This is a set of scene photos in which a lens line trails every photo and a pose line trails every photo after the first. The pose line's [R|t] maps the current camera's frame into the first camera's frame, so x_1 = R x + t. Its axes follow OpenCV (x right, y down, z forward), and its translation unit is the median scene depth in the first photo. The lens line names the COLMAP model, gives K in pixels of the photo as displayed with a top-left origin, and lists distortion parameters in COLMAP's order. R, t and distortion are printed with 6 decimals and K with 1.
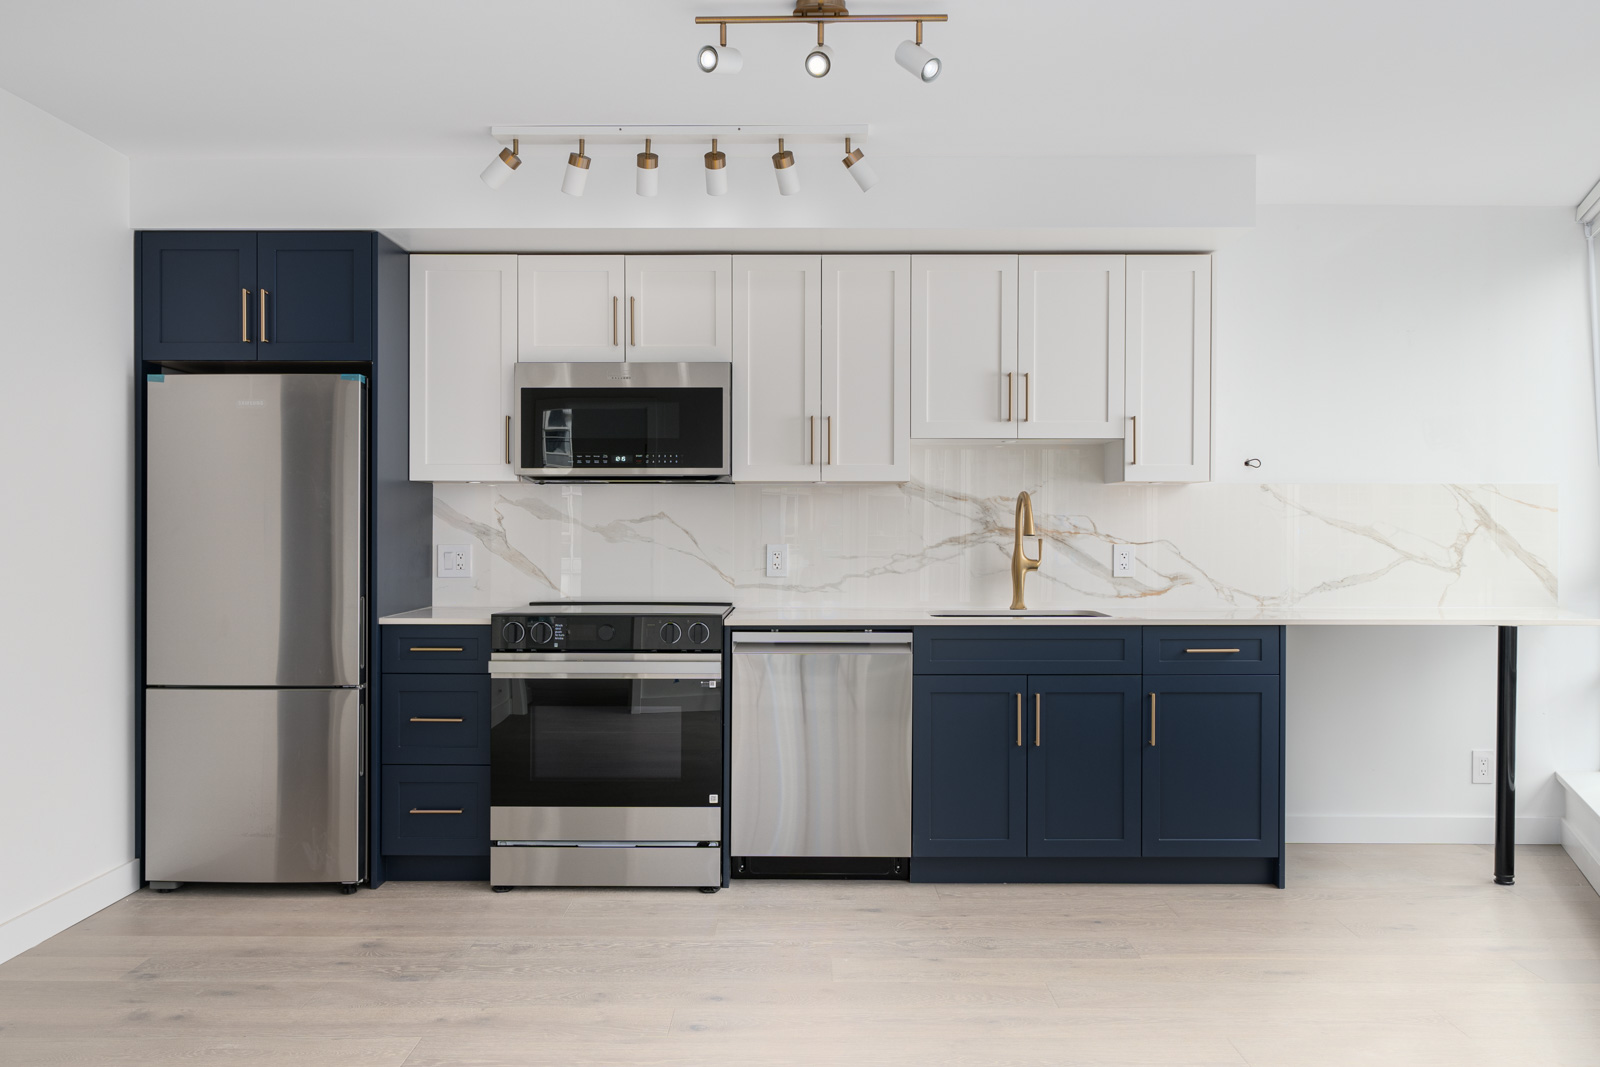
lens RADIAL K [[1239.0, 0, 868.1], [0, 1239.0, 540.1], [0, 0, 1]] dist [0.000238, 0.001744]
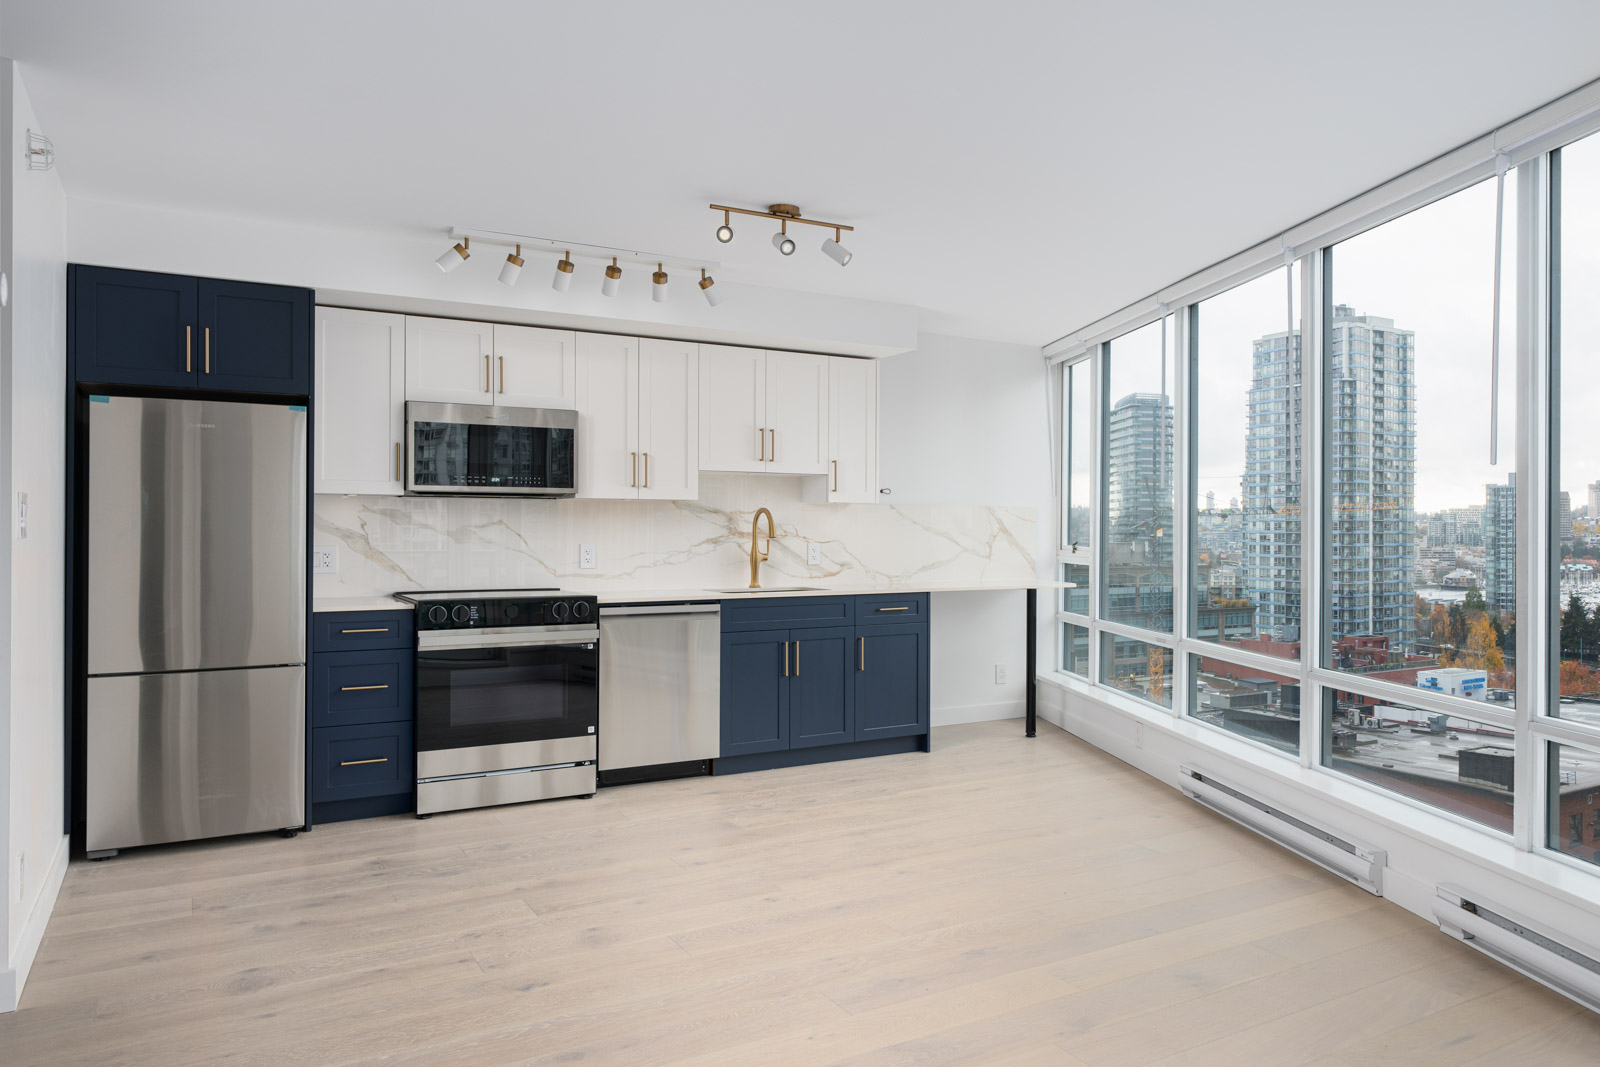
lens RADIAL K [[1090.1, 0, 807.4], [0, 1090.1, 526.9], [0, 0, 1]] dist [-0.000048, 0.001141]
pose [[0.866145, 0.002284, 0.499787, -0.510783], [0.002311, 0.999961, -0.008576, -0.005340], [-0.499787, 0.008583, 0.866106, -0.167774]]
